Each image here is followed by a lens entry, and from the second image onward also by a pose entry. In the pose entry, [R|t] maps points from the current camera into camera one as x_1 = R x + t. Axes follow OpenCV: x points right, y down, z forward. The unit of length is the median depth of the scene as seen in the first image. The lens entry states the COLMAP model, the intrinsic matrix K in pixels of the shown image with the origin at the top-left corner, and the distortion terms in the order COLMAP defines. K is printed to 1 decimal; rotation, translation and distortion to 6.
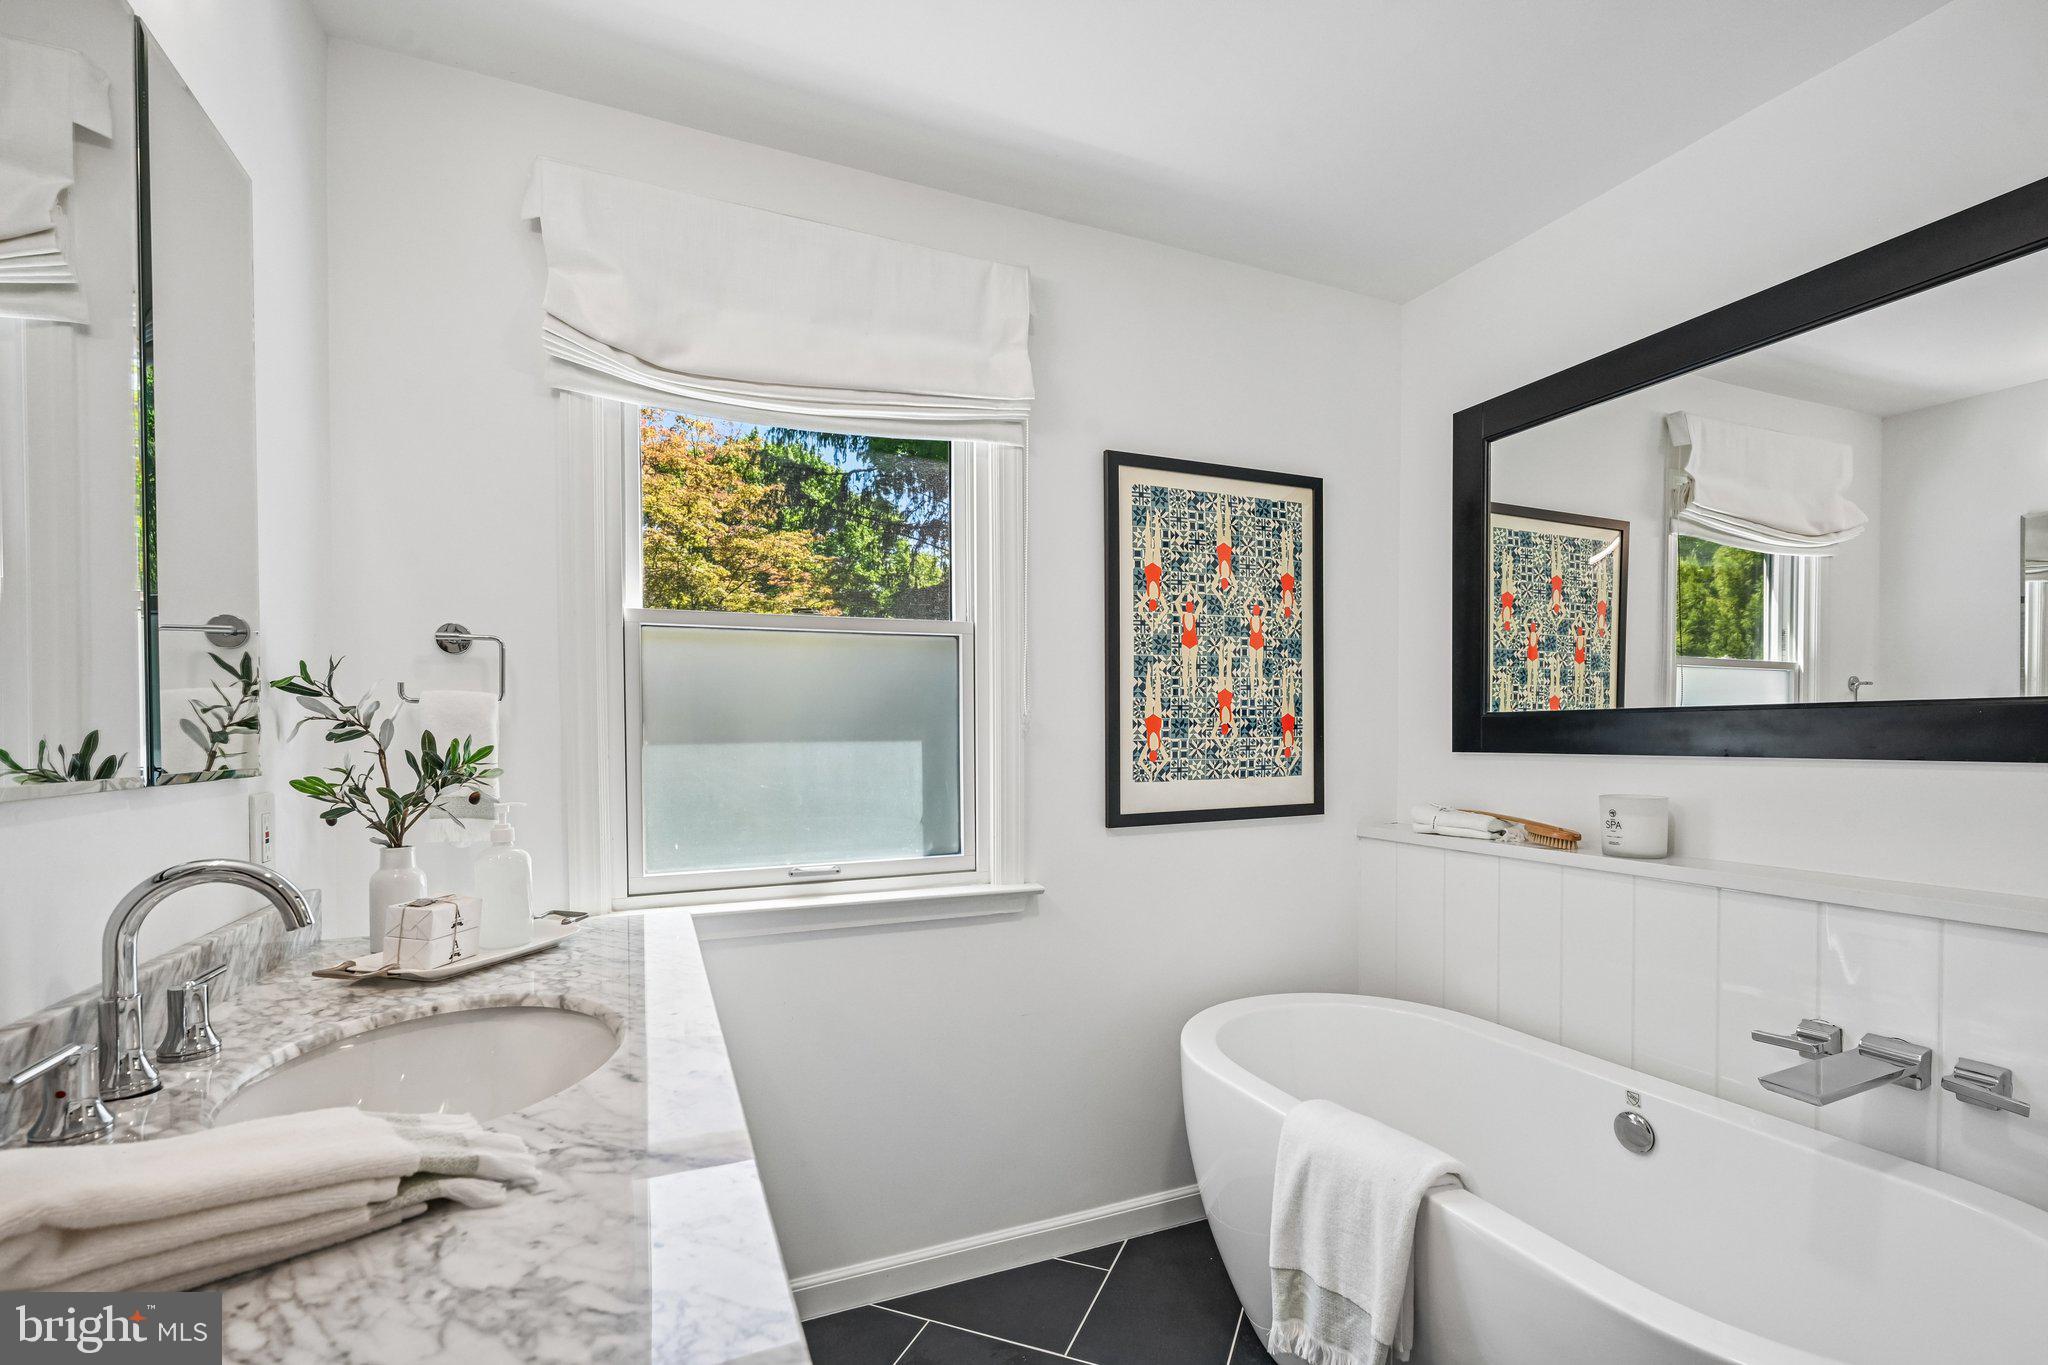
lens RADIAL K [[907.7, 0, 1028.6], [0, 907.7, 744.8], [0, 0, 1]] dist [0.000514, -0.000083]
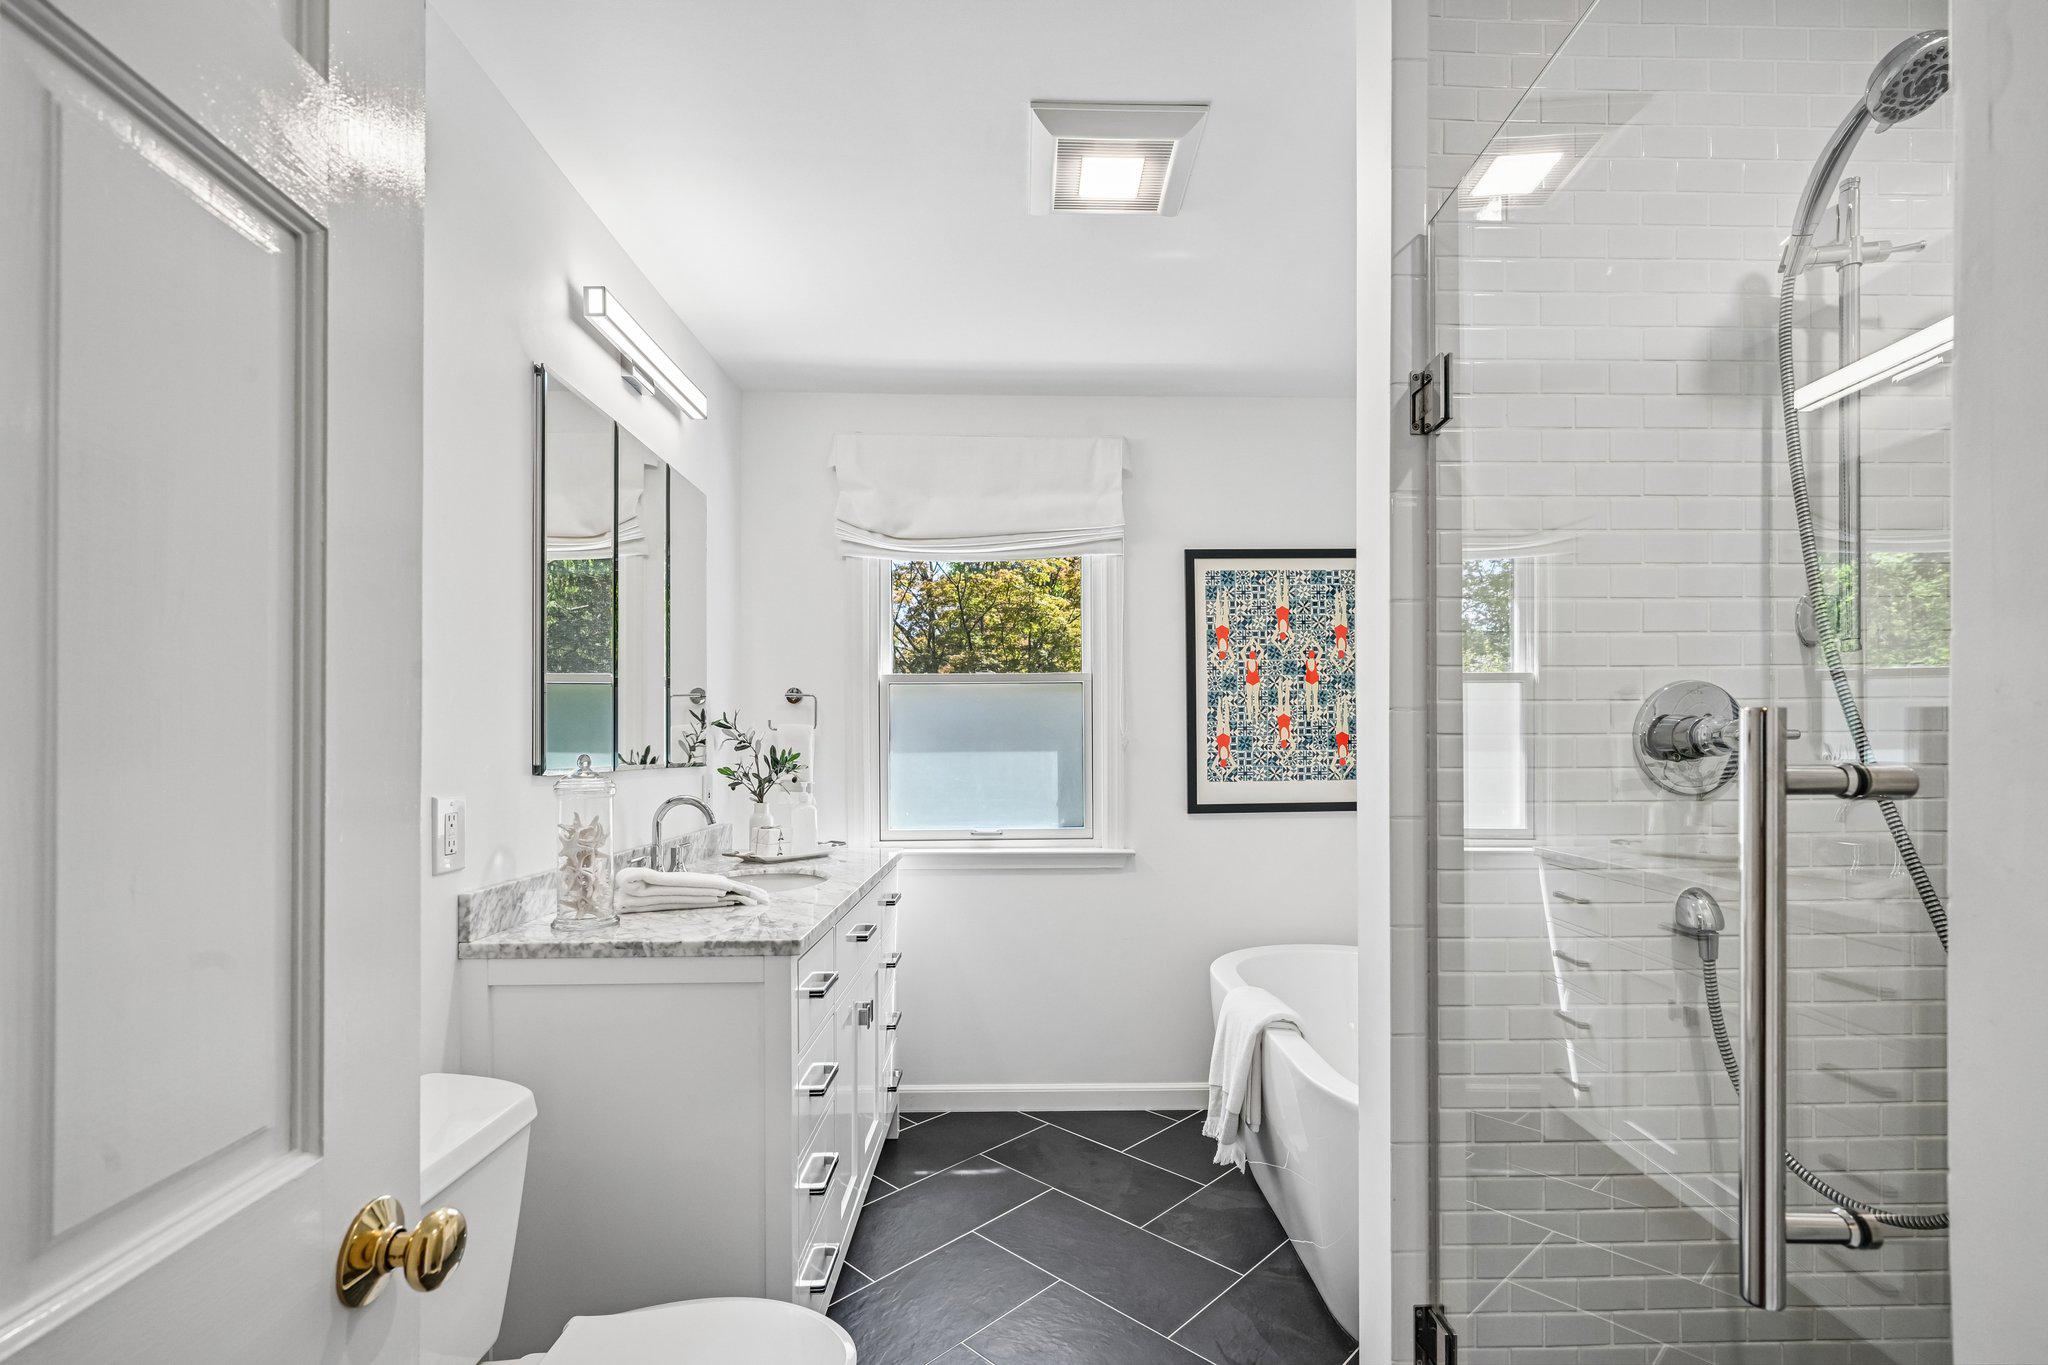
lens RADIAL K [[907.7, 0, 1028.6], [0, 907.7, 744.8], [0, 0, 1]] dist [0.000514, -0.000083]
pose [[0.922996, -0.001085, -0.384809, 0.399108], [-0.005180, 0.999870, -0.015244, 0.006885], [0.384775, 0.016063, 0.922870, -0.403632]]
